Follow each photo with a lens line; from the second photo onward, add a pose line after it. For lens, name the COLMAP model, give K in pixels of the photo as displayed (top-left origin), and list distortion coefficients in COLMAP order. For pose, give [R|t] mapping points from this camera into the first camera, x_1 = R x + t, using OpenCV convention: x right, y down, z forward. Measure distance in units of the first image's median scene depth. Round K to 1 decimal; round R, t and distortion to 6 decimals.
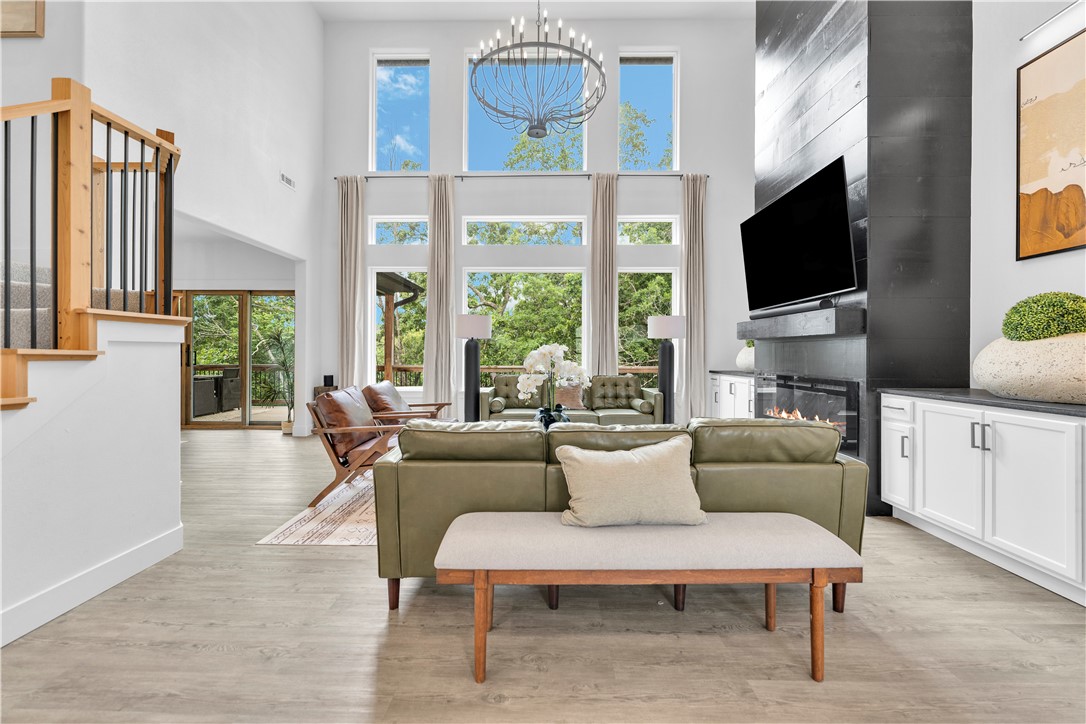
lens RADIAL K [[444.9, 0, 542.0], [0, 444.9, 354.1], [0, 0, 1]] dist [-0.003571, 0.000015]
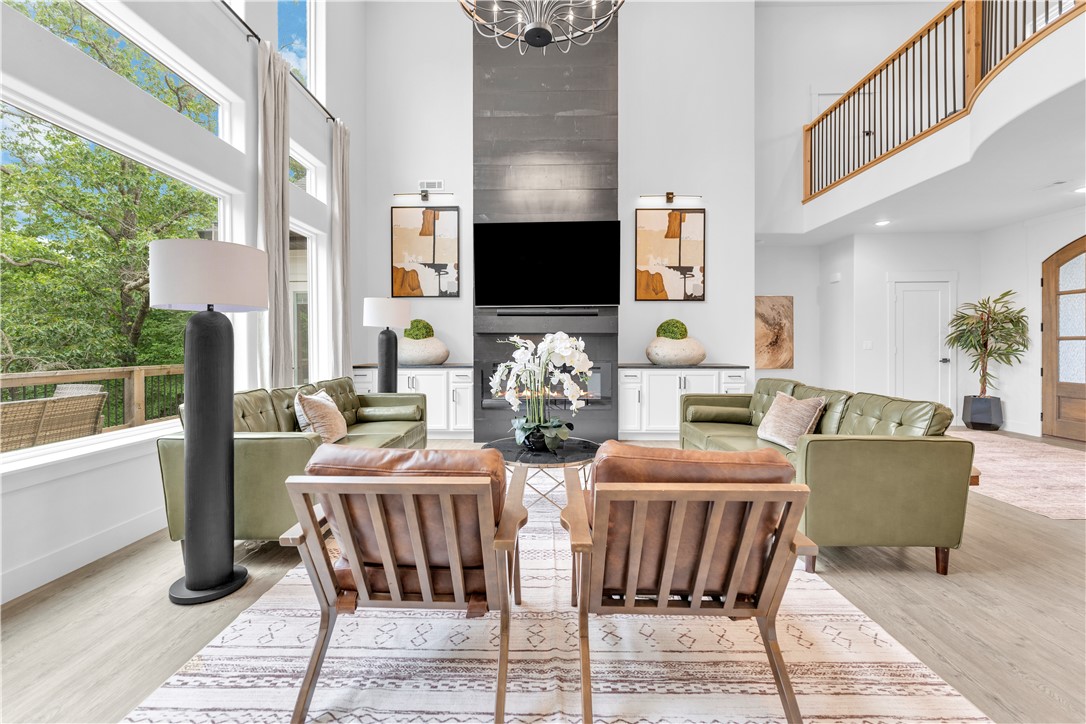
lens RADIAL K [[448.7, 0, 541.2], [0, 448.7, 345.7], [0, 0, 1]] dist [-0.000850, -0.000055]
pose [[0.011271, -0.003150, 0.999932, -0.926073], [0.002652, 0.999992, 0.003120, -0.005072], [-0.999933, 0.002617, 0.011279, 1.253290]]
